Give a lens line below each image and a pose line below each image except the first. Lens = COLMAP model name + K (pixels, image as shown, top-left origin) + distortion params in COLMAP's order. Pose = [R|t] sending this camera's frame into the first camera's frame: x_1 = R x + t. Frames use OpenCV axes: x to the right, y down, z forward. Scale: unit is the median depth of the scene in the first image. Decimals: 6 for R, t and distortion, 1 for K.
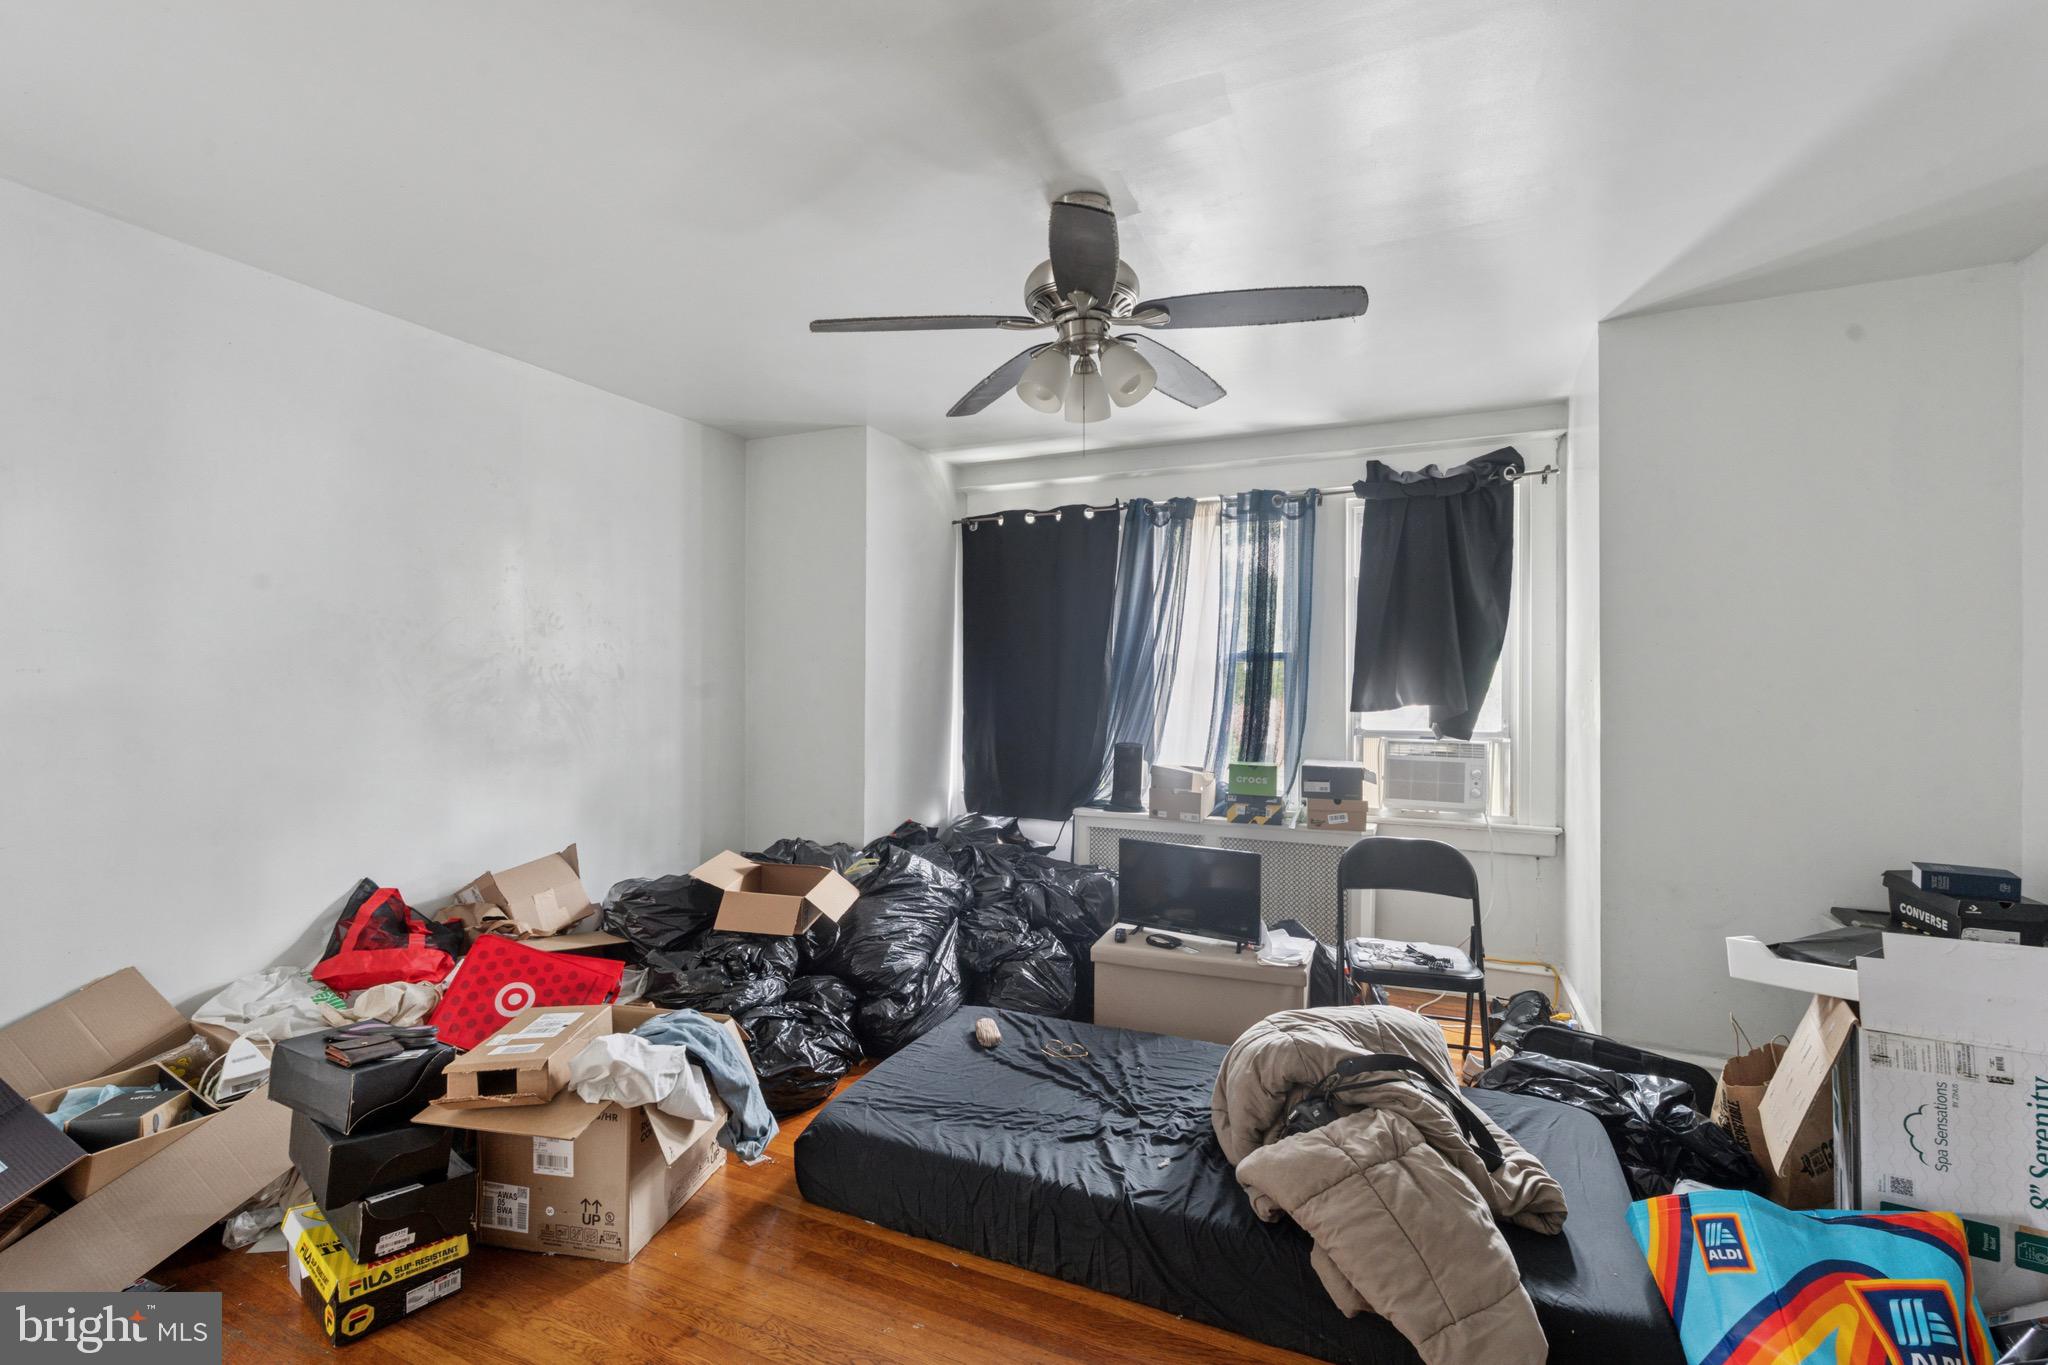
lens RADIAL K [[922.1, 0, 1025.5], [0, 922.1, 683.5], [0, 0, 1]] dist [-0.001390, 0.000469]
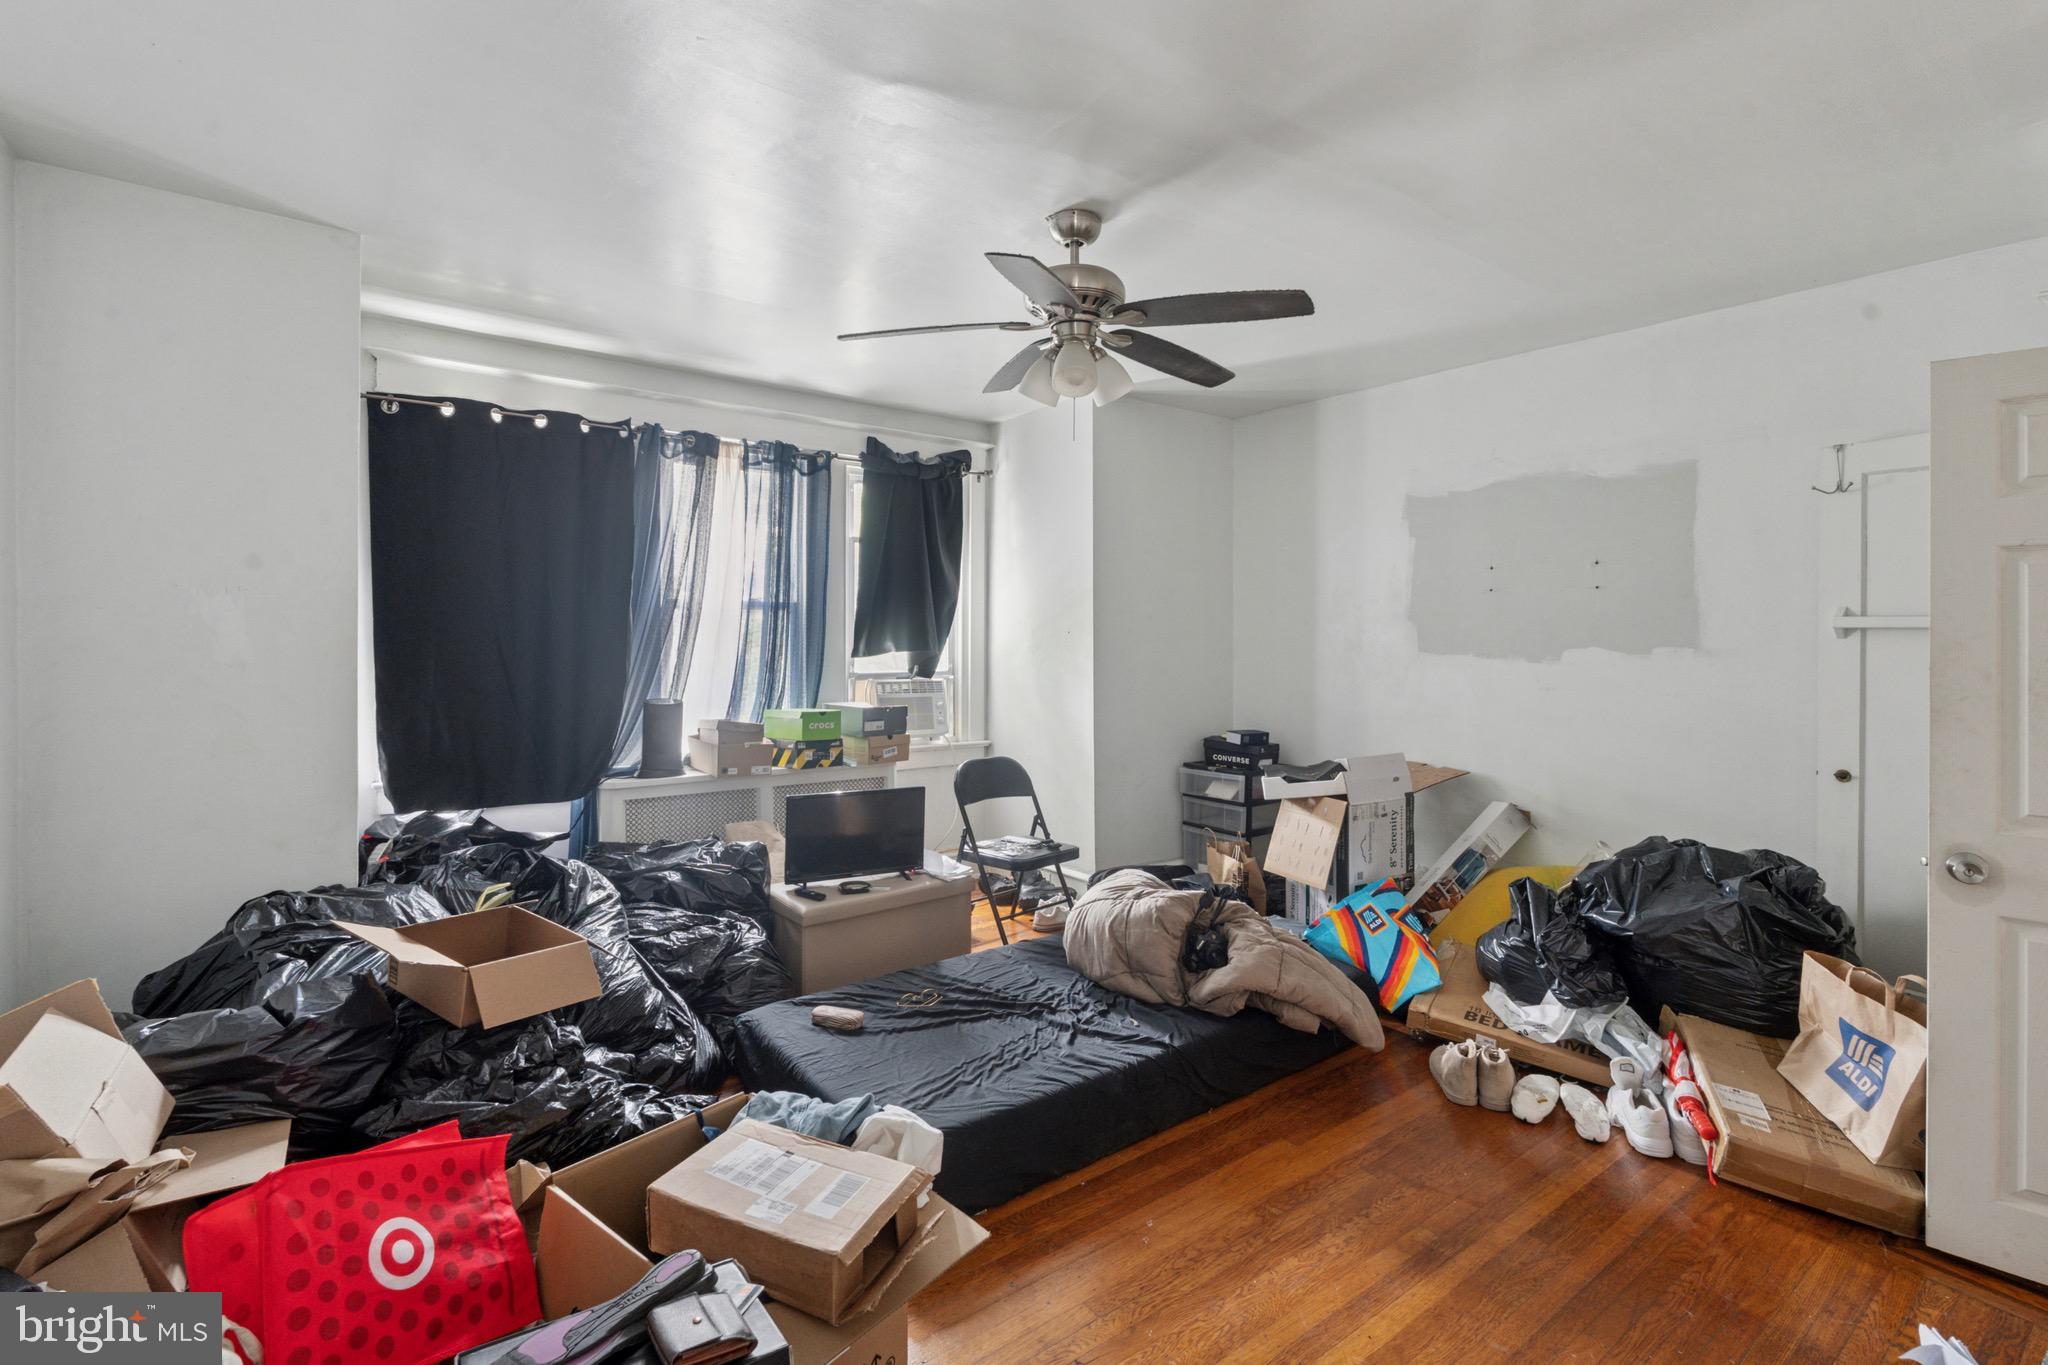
lens RADIAL K [[922.1, 0, 1051.2], [0, 922.1, 628.9], [0, 0, 1]] dist [-0.001390, 0.000469]
pose [[0.465368, 0.001893, 0.885115, -0.528736], [-0.008329, 0.999963, 0.002240, -0.008904], [-0.885078, -0.008414, 0.465367, 0.271539]]
